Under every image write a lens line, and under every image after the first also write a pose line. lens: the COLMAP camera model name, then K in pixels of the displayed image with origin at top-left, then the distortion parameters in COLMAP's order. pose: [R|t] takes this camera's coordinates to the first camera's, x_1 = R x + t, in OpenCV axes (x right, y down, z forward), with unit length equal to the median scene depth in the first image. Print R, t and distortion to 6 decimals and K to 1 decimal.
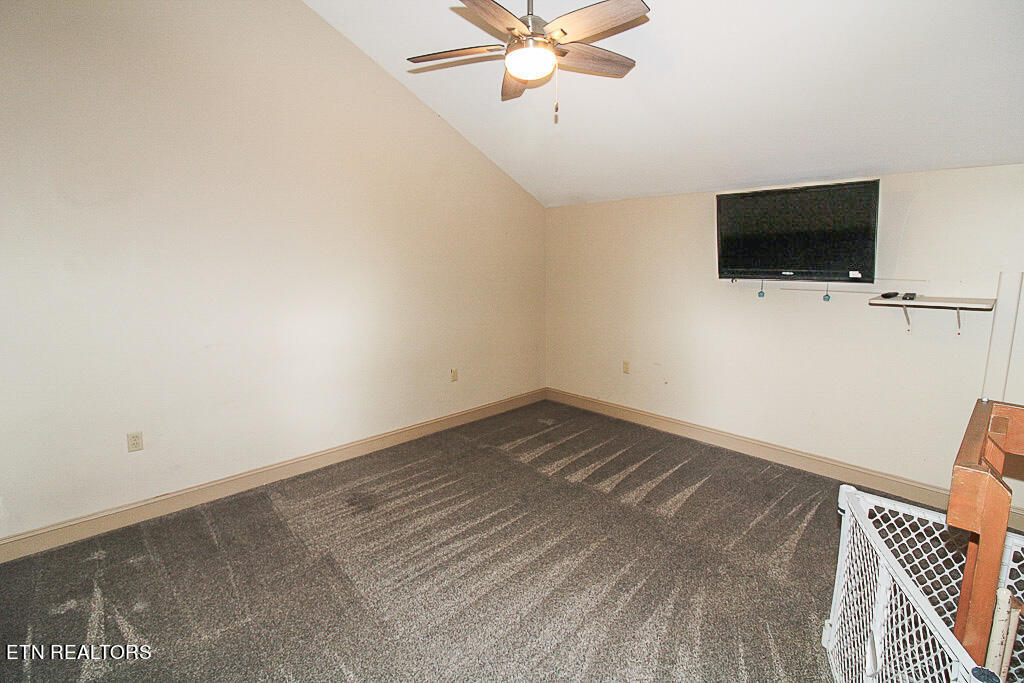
lens RADIAL K [[476.6, 0, 508.7], [0, 476.6, 334.9], [0, 0, 1]] dist [-0.005850, -0.009953]
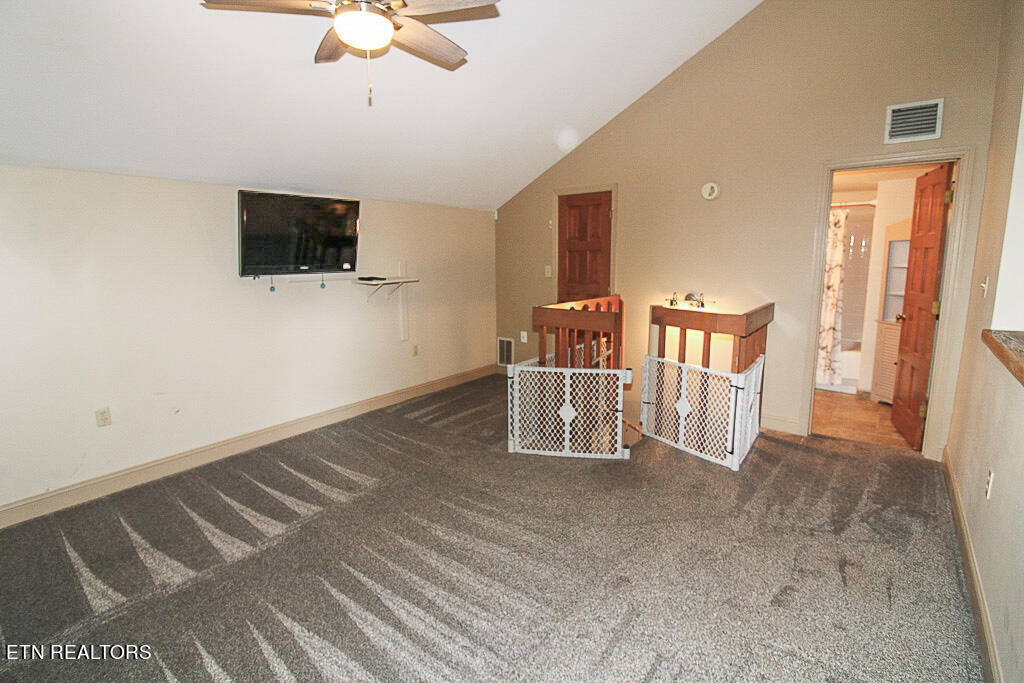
lens RADIAL K [[476.6, 0, 516.2], [0, 476.6, 338.6], [0, 0, 1]] dist [-0.005850, -0.009953]
pose [[-0.163902, -0.170659, 0.971603, -0.671988], [0.165601, 0.966185, 0.197643, -0.104803], [-0.972477, 0.193292, -0.130098, 0.666055]]
